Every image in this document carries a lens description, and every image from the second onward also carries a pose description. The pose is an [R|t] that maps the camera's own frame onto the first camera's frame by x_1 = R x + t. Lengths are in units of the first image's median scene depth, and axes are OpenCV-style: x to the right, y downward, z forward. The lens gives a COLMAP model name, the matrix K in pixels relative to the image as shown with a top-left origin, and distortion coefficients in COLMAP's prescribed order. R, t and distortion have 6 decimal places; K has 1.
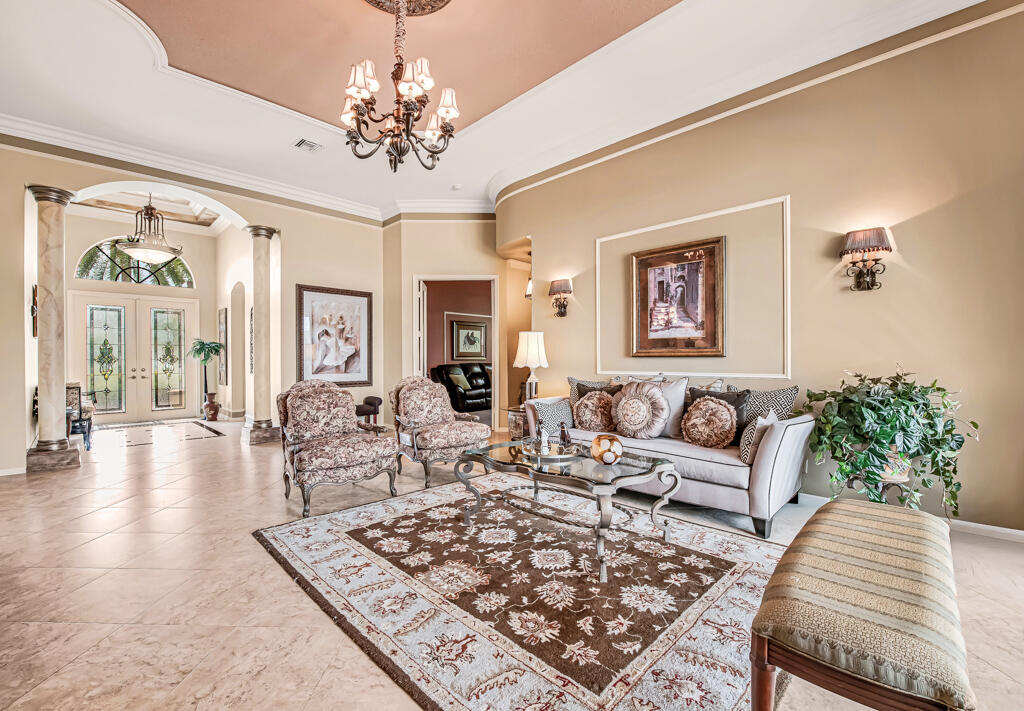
lens RADIAL K [[438.9, 0, 507.4], [0, 438.9, 364.2], [0, 0, 1]] dist [-0.014200, 0.000750]
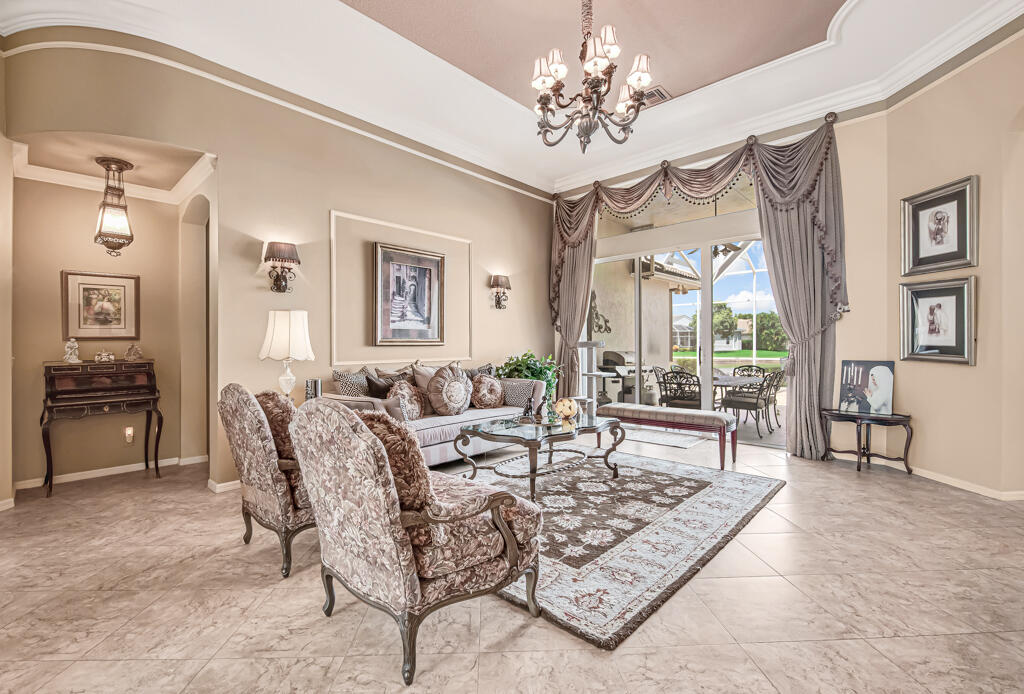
lens RADIAL K [[444.2, 0, 512.8], [0, 444.2, 350.9], [0, 0, 1]] dist [-0.011537, -0.000813]
pose [[-0.034960, -0.006549, 0.999367, -1.175089], [0.024615, 0.999670, 0.007412, -0.008291], [-0.999086, 0.024858, -0.034788, 1.161875]]
